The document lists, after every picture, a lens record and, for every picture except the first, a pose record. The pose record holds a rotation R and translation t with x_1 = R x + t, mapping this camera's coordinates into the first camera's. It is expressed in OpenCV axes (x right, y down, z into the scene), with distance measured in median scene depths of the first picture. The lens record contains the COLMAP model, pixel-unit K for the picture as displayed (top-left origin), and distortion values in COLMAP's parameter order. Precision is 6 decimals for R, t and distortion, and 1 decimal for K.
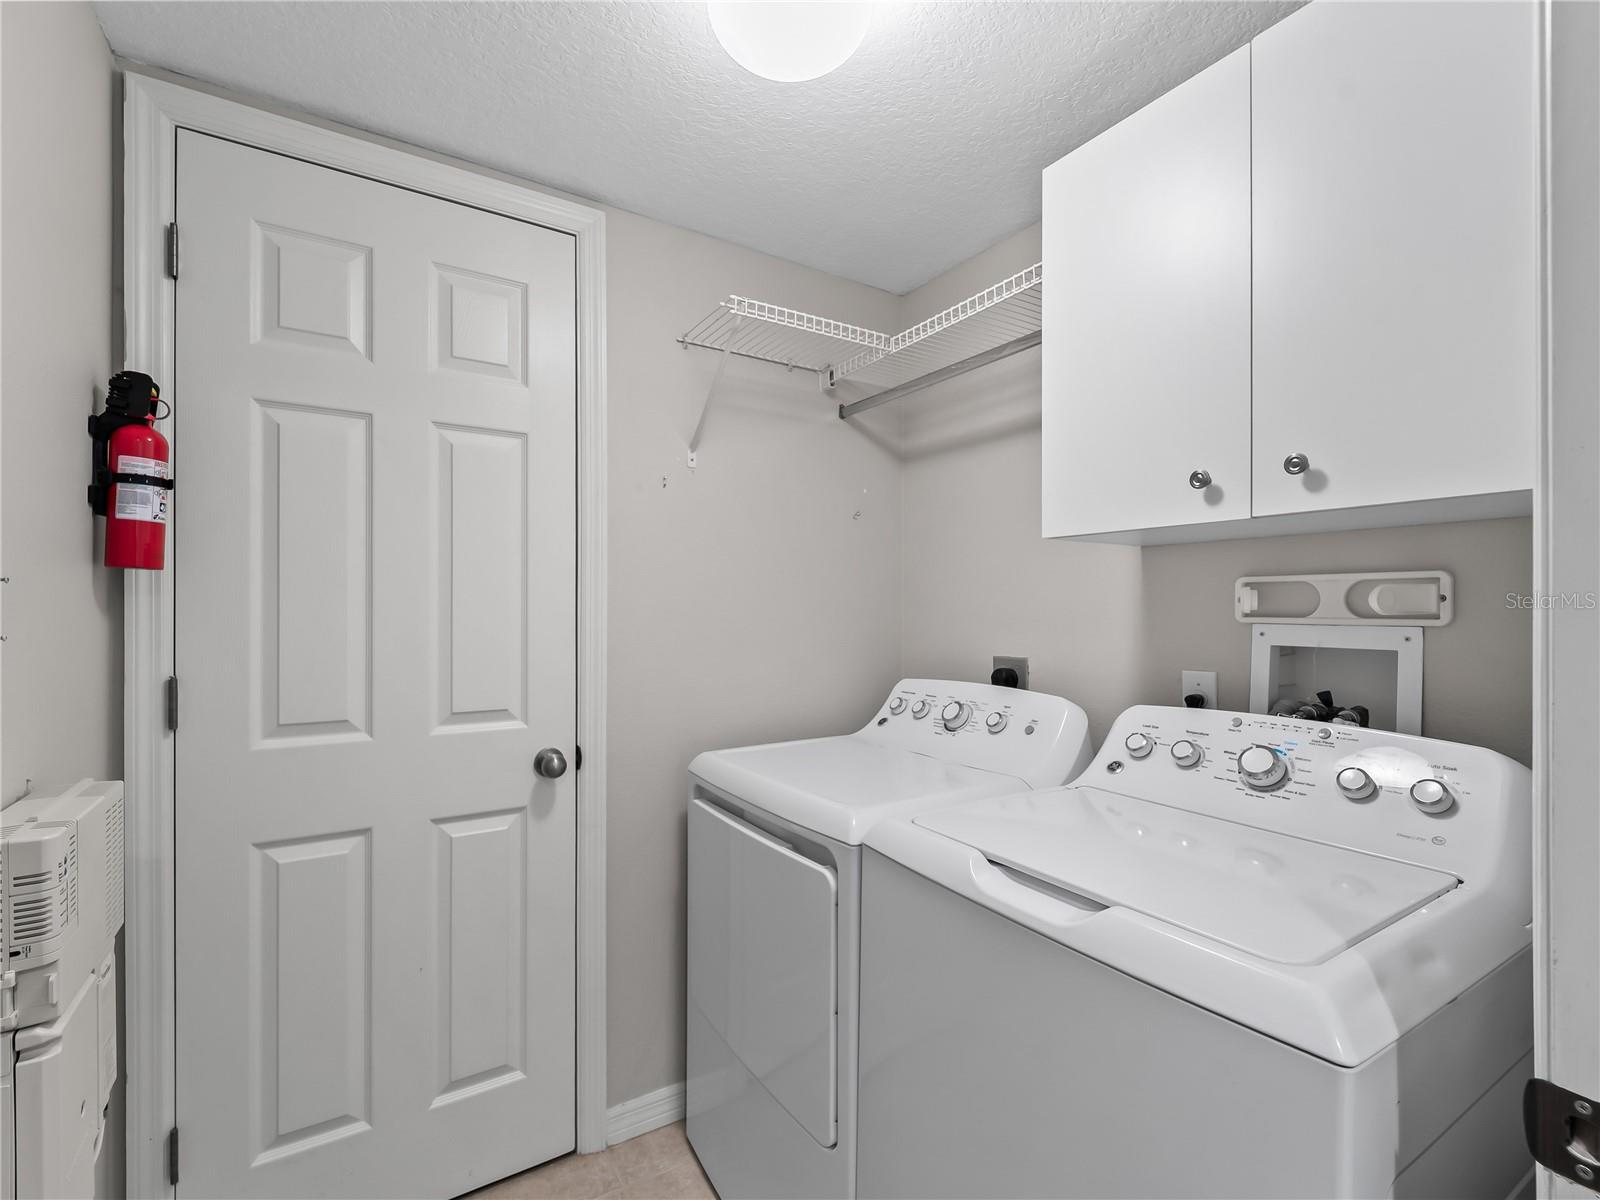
lens RADIAL K [[718.8, 0, 801.1], [0, 718.8, 606.5], [0, 0, 1]] dist [0.000088, -0.001636]
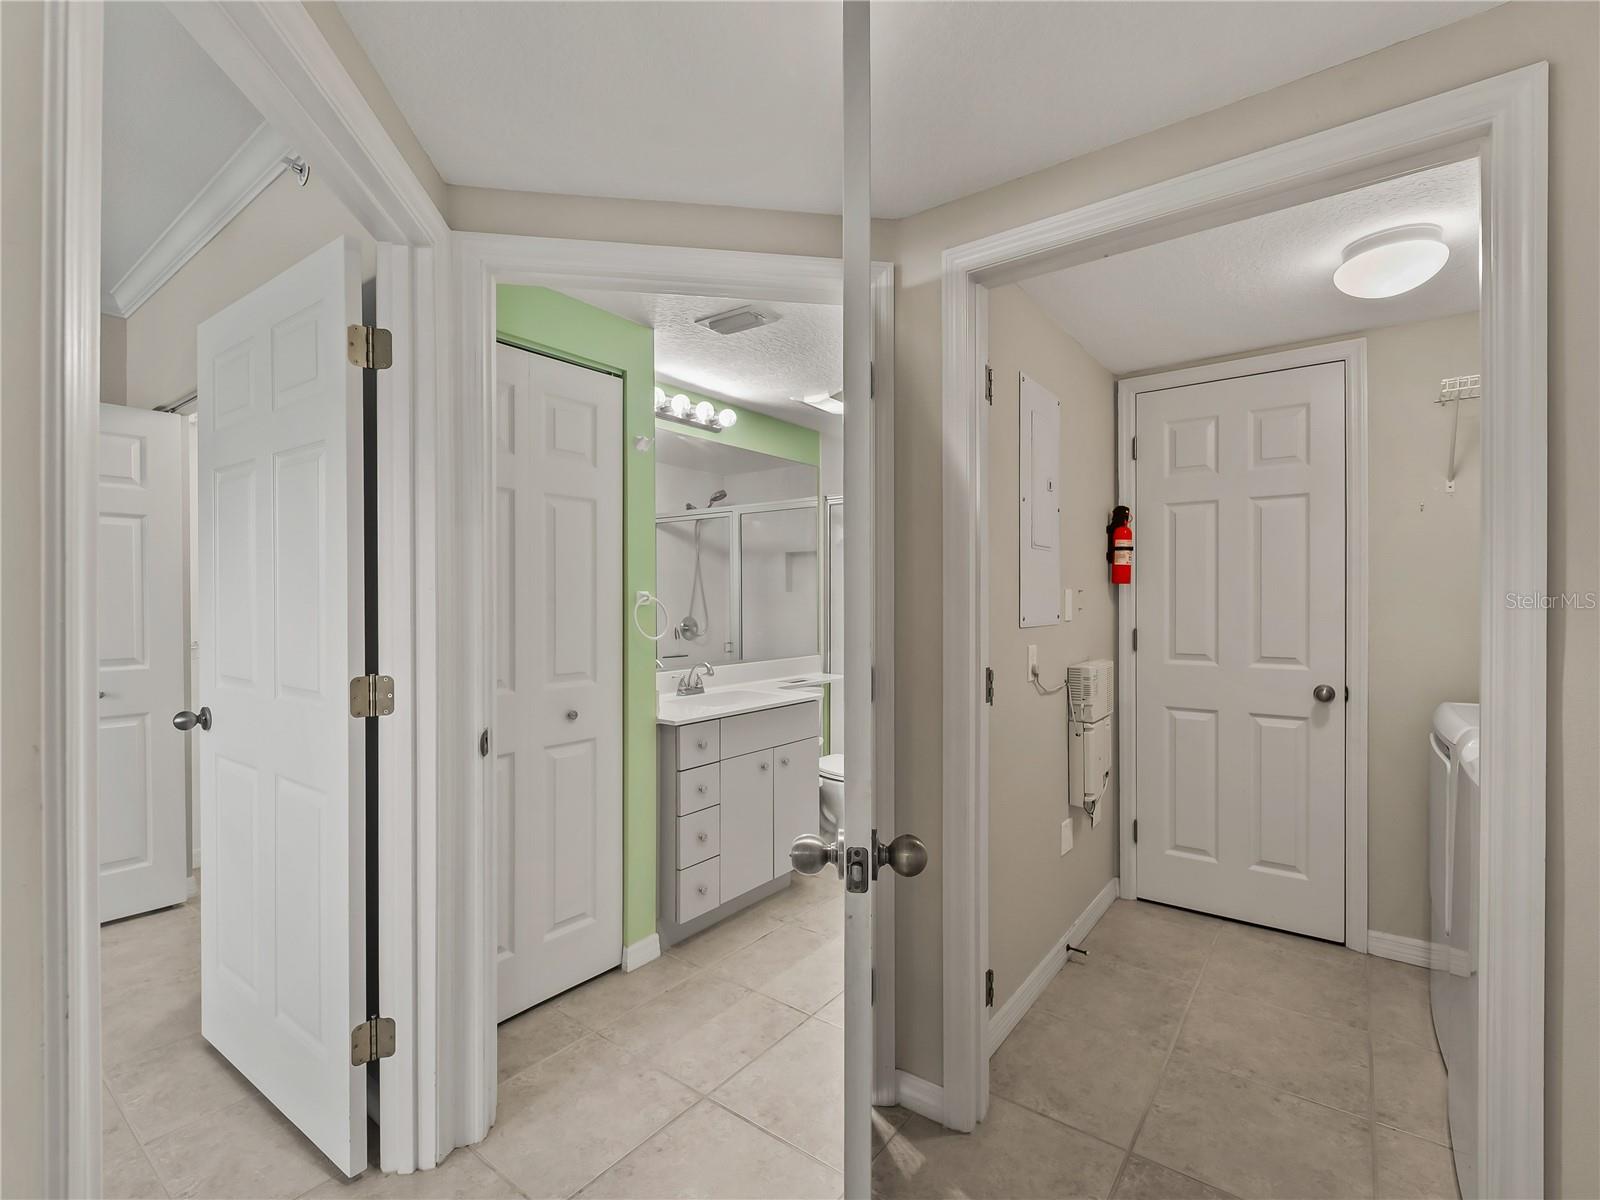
lens RADIAL K [[731.9, 0, 804.9], [0, 731.9, 605.1], [0, 0, 1]] dist [-0.001325, -0.001315]
pose [[0.343626, 0.000514, -0.939107, 0.949781], [0.004614, 0.999987, 0.002236, 0.009624], [0.939095, -0.005102, 0.343619, -0.796173]]
